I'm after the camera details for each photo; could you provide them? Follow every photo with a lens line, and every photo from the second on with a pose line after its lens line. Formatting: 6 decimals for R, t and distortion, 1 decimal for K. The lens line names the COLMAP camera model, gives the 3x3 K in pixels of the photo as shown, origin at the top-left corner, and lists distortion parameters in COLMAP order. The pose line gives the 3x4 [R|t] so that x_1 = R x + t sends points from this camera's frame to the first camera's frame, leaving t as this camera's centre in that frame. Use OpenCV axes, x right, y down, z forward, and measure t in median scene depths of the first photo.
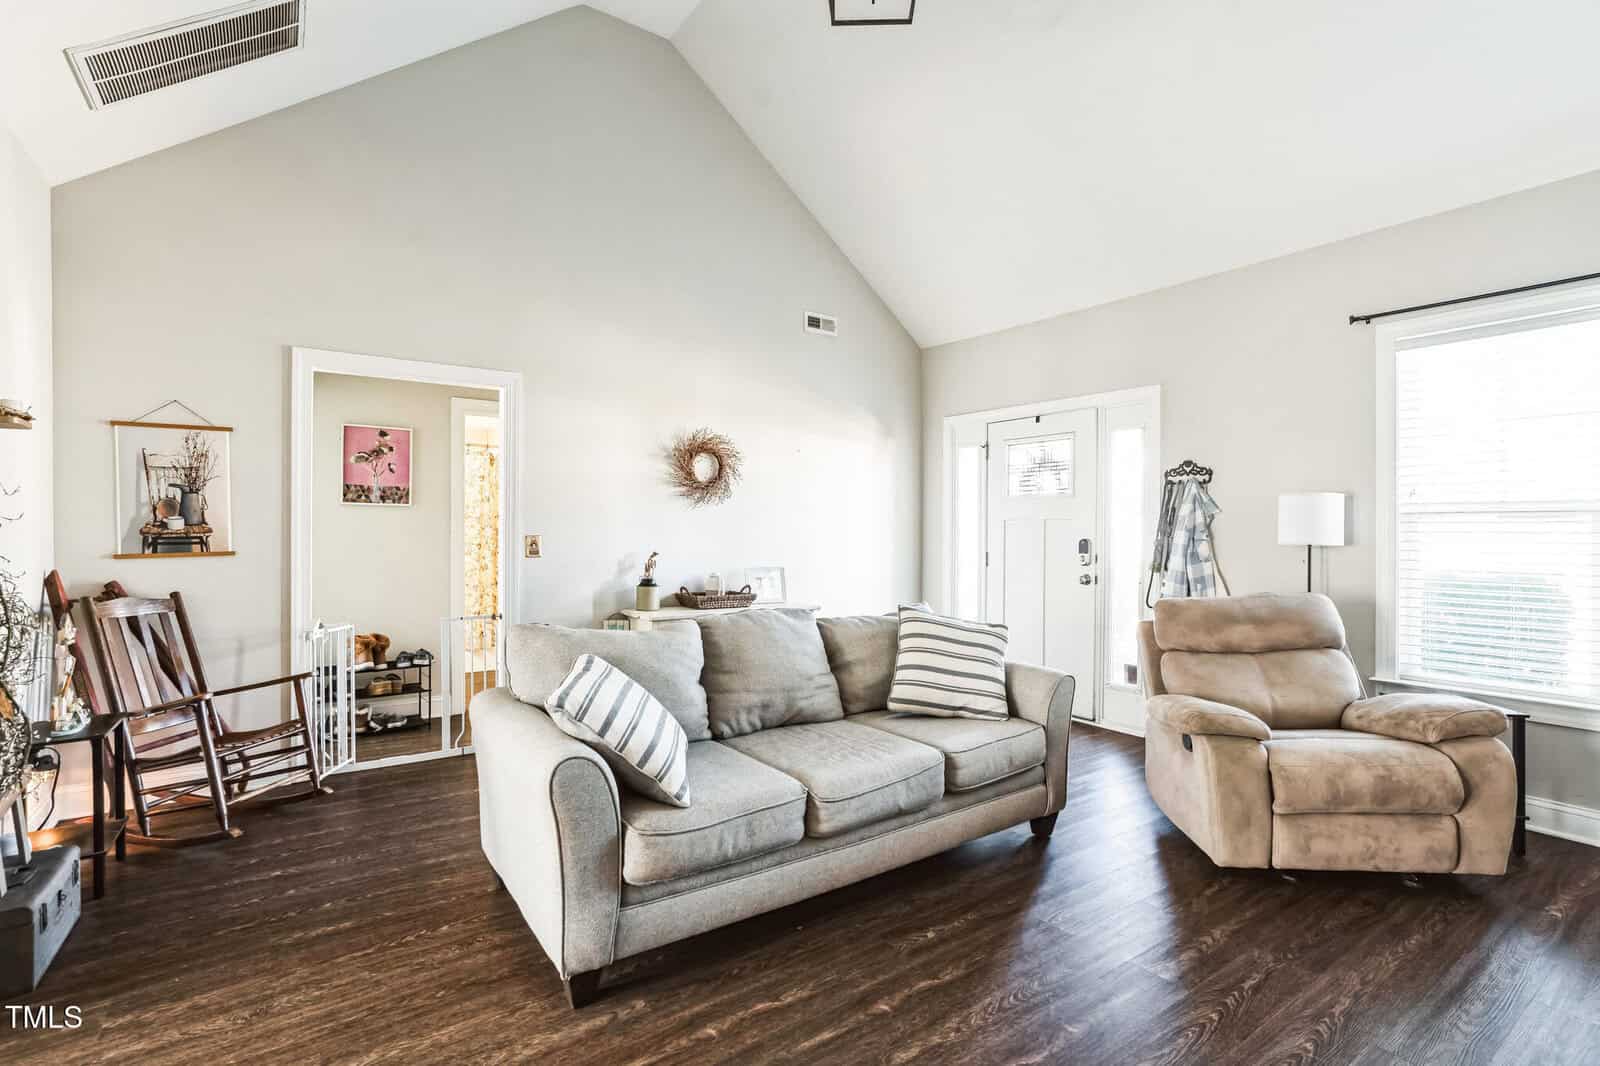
lens RADIAL K [[765.9, 0, 799.1], [0, 765.9, 532.8], [0, 0, 1]] dist [-0.029282, 0.012375]
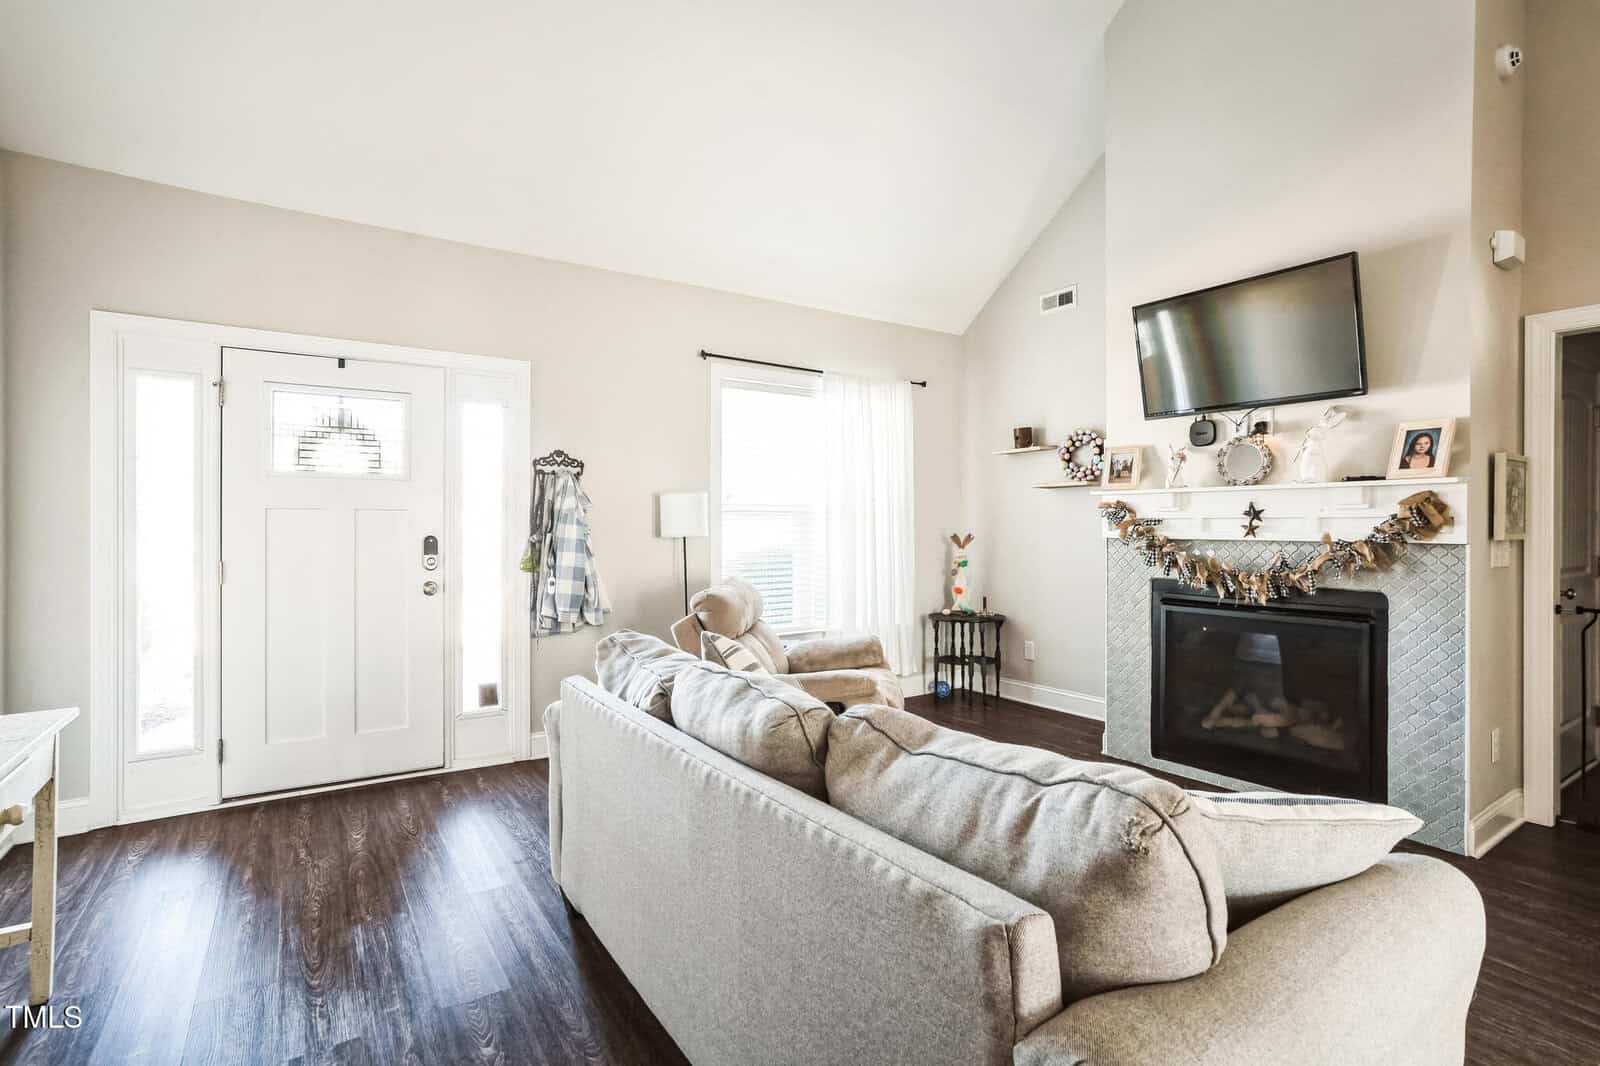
lens RADIAL K [[765.9, 0, 796.8], [0, 765.9, 530.3], [0, 0, 1]] dist [-0.029282, 0.012375]
pose [[0.029941, -0.001604, 0.999550, -0.419003], [0.007828, 0.999968, 0.001370, 0.005156], [-0.999521, 0.007784, 0.029952, 0.666324]]
